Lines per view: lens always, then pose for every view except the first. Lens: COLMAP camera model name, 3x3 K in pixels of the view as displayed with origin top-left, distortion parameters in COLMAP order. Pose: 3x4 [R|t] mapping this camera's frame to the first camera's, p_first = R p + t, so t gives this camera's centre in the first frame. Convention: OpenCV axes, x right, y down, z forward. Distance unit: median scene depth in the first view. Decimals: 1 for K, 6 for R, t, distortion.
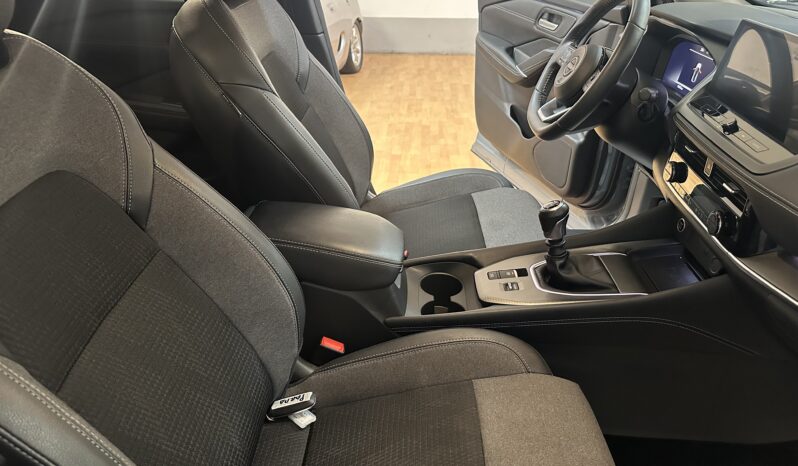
lens RADIAL K [[557.9, 0, 399.0], [0, 557.9, 233.0], [0, 0, 1]] dist [0.077611, -0.151748]
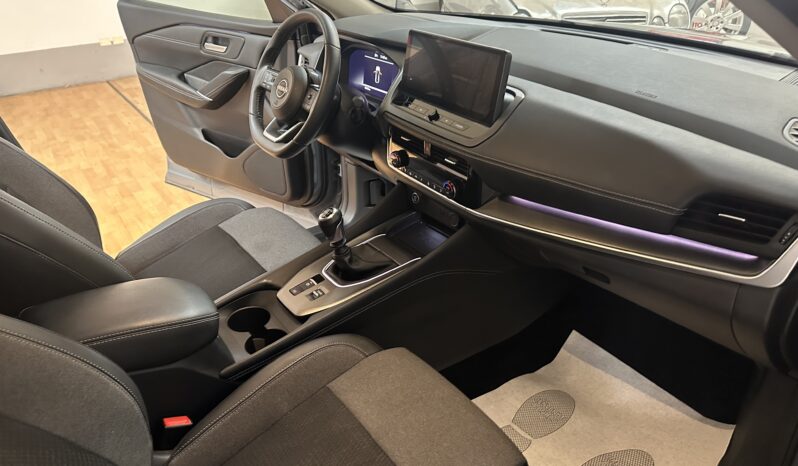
lens RADIAL K [[557.9, 0, 399.0], [0, 557.9, 233.0], [0, 0, 1]] dist [0.077611, -0.151748]
pose [[0.799037, -0.317396, 0.510686, -0.167034], [0.319944, 0.943541, 0.085823, -0.052028], [-0.509093, 0.094815, 0.855473, -0.031804]]
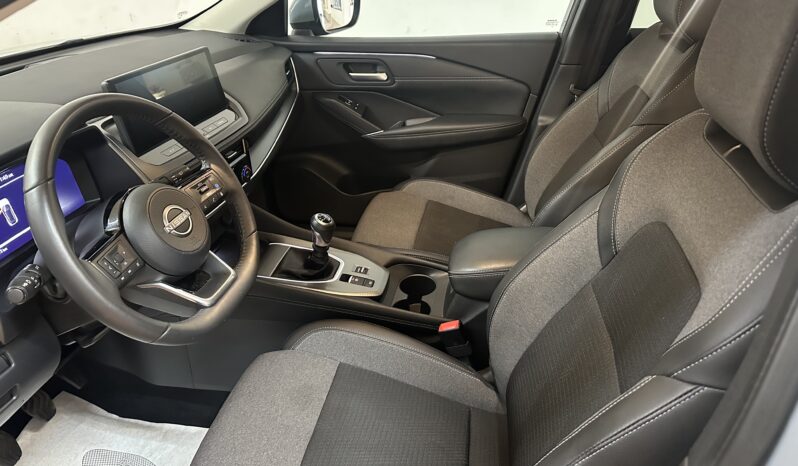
lens RADIAL K [[554.5, 0, 402.6], [0, 554.5, 221.9], [0, 0, 1]] dist [0.080907, -0.140972]
pose [[-0.987892, -0.084905, 0.129845, -0.029871], [0.062141, 0.550323, 0.832636, -0.824348], [-0.142152, 0.830624, -0.538384, 1.328740]]
